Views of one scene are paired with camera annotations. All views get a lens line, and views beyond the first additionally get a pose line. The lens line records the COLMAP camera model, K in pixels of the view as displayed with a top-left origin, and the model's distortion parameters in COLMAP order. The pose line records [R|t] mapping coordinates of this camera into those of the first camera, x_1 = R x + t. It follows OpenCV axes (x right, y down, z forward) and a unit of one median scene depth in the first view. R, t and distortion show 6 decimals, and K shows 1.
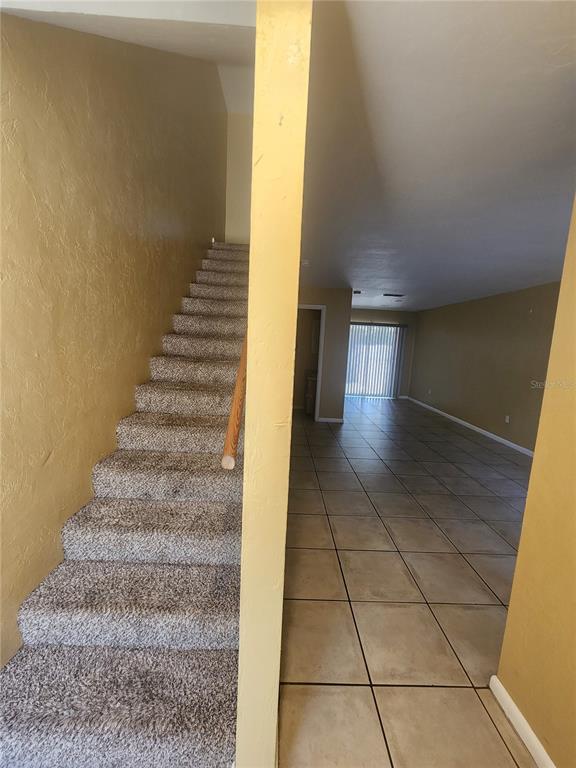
lens RADIAL K [[316.2, 0, 288.2], [0, 316.2, 383.4], [0, 0, 1]] dist [0.000430, 0.000370]
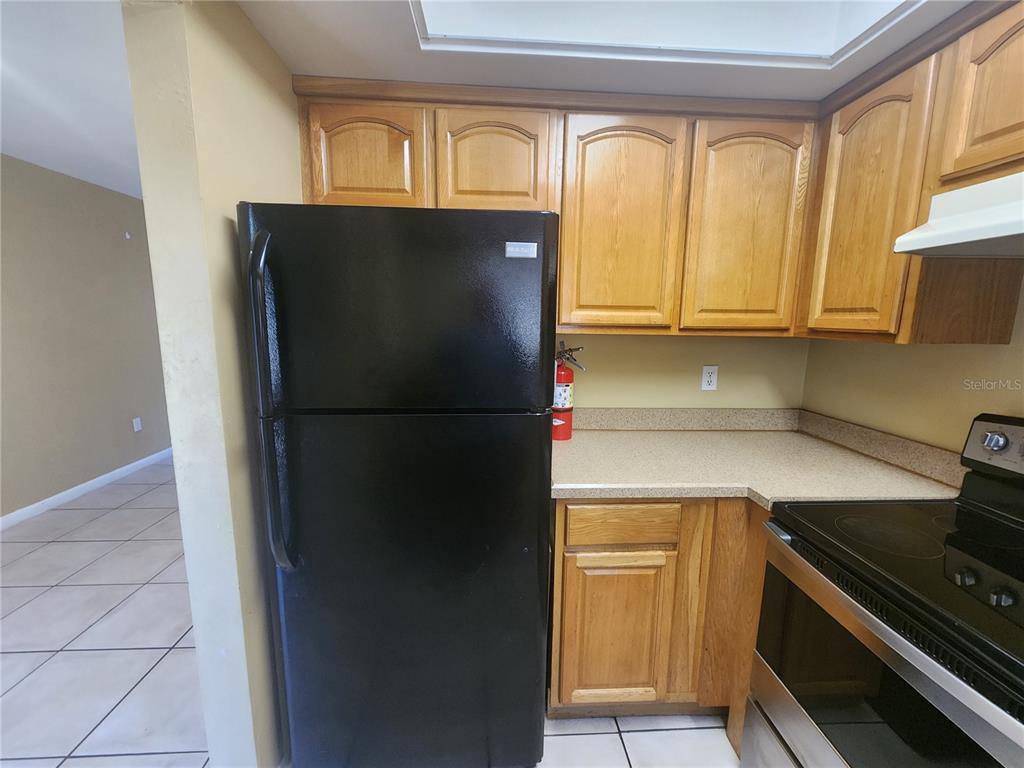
lens RADIAL K [[421.6, 0, 513.9], [0, 421.6, 383.9], [0, 0, 1]] dist [0.000430, 0.000370]
pose [[-0.997671, -0.055472, -0.039701, 0.146951], [-0.064575, 0.955589, 0.287540, -0.634384], [0.021988, 0.289433, -0.956946, 4.978442]]
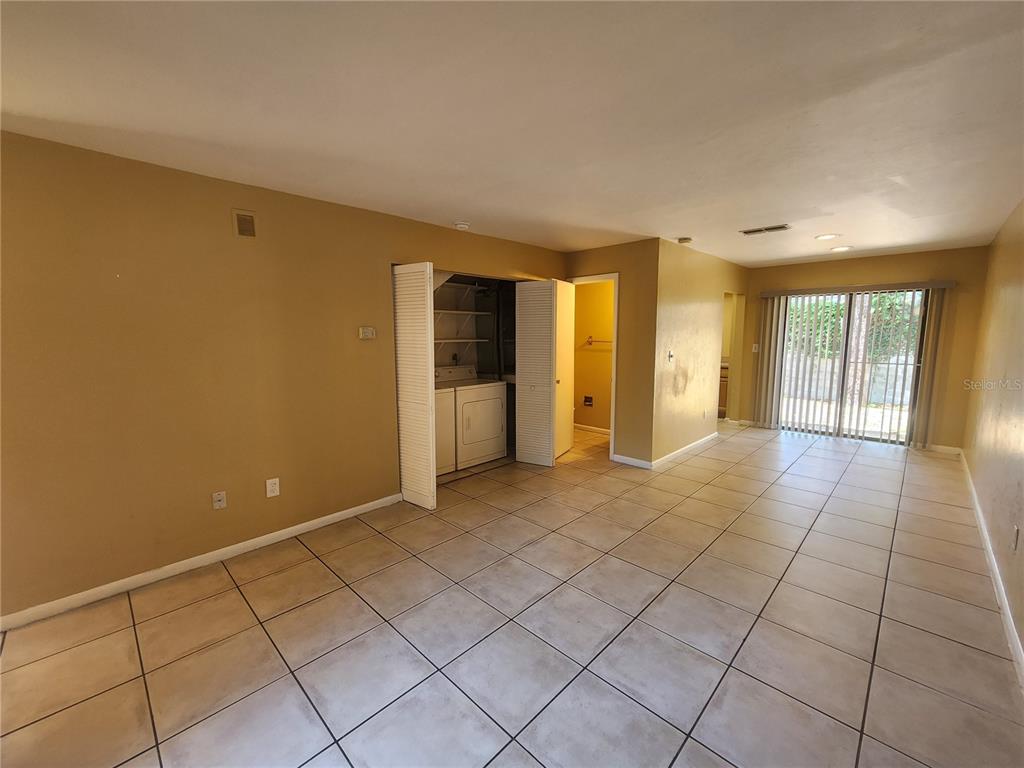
lens RADIAL K [[421.6, 0, 513.7], [0, 421.6, 382.5], [0, 0, 1]] dist [0.000430, 0.000370]
pose [[0.700408, 0.030406, -0.713094, 1.839725], [-0.057058, 0.998280, -0.013476, -0.030259], [0.711458, 0.050126, 0.700939, 0.942847]]
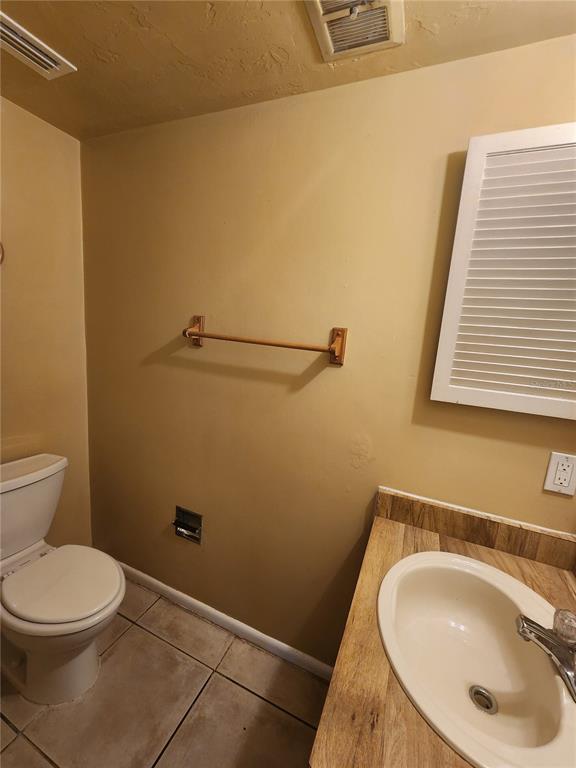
lens RADIAL K [[316.2, 0, 287.2], [0, 316.2, 384.2], [0, 0, 1]] dist [0.000430, 0.000370]
pose [[0.910121, 0.096557, -0.402934, 0.275367], [-0.089906, 0.995320, 0.035440, -0.387717], [0.404470, 0.003972, 0.914543, 3.254957]]
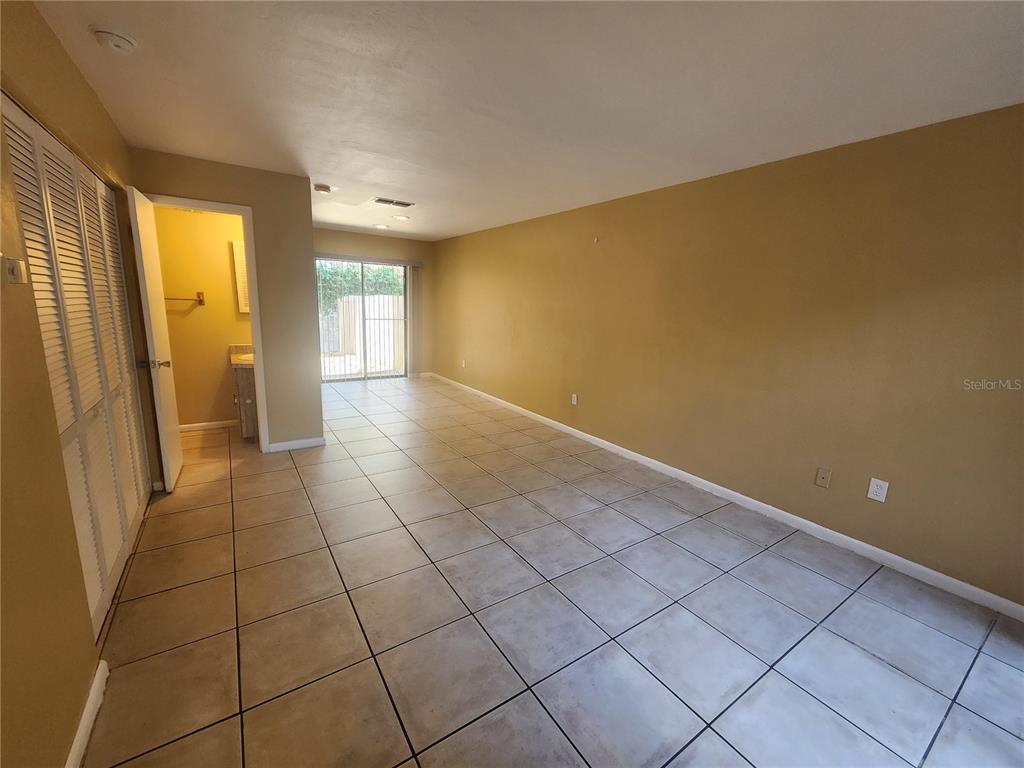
lens RADIAL K [[421.6, 0, 512.5], [0, 421.6, 385.2], [0, 0, 1]] dist [0.000430, 0.000370]
pose [[0.843072, -0.121811, 0.523825, 0.283926], [0.076255, 0.991246, 0.107776, -0.080997], [-0.532368, -0.050919, 0.844980, 0.857261]]
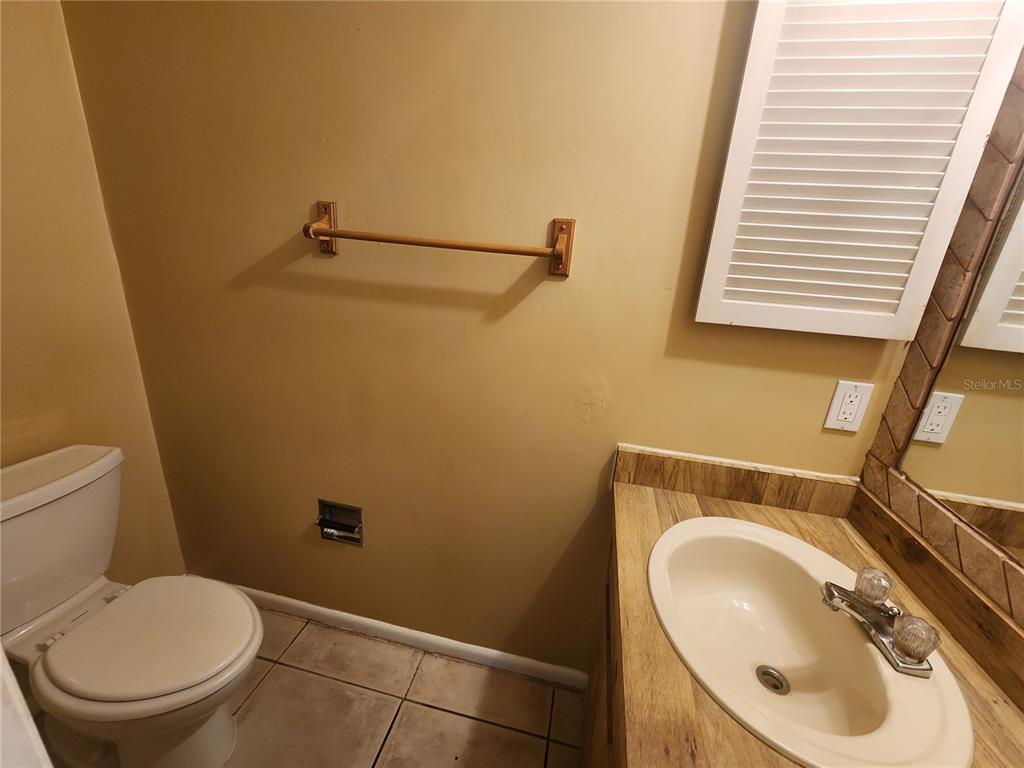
lens RADIAL K [[421.6, 0, 511.1], [0, 421.6, 383.5], [0, 0, 1]] dist [0.000430, 0.000370]
pose [[0.973800, 0.090846, -0.208472, 0.175341], [-0.051723, 0.981193, 0.185969, -0.373990], [0.221446, -0.170314, 0.960185, 3.288184]]
